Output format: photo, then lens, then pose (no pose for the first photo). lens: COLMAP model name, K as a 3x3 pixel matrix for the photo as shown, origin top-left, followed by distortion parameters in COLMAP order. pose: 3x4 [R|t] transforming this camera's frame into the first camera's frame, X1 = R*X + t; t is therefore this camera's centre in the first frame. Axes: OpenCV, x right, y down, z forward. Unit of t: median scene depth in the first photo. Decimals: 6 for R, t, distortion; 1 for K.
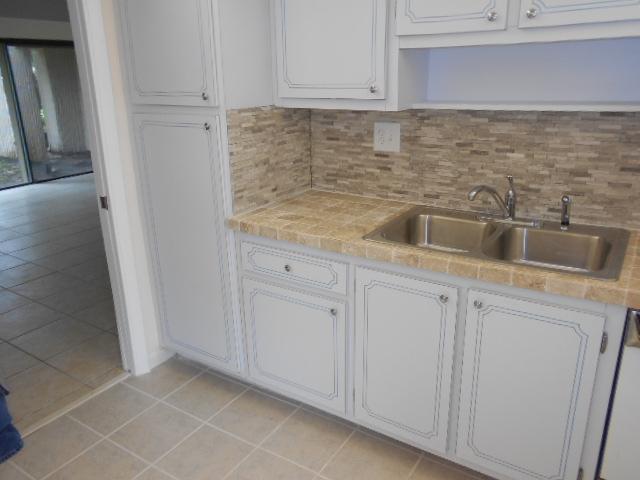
lens RADIAL K [[511.1, 0, 278.8], [0, 511.1, 243.5], [0, 0, 1]] dist [-0.033451, 0.053318]
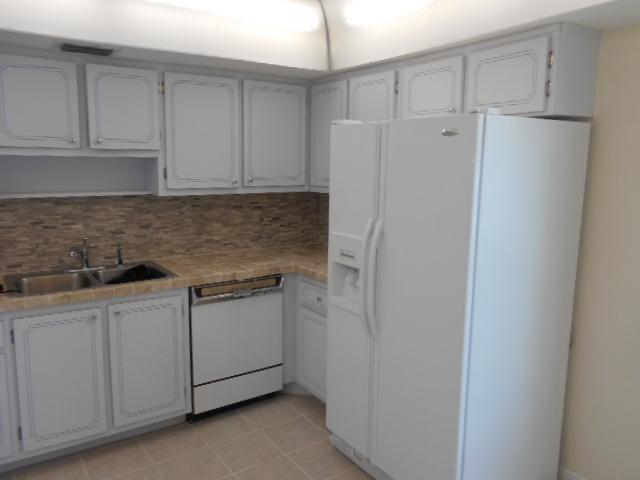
lens RADIAL K [[511.1, 0, 315.2], [0, 511.1, 240.4], [0, 0, 1]] dist [-0.033451, 0.053318]
pose [[0.367270, -0.110457, 0.923532, -0.646336], [0.274764, 0.961495, 0.005729, 0.048066], [-0.888604, 0.251650, 0.383478, -0.173173]]
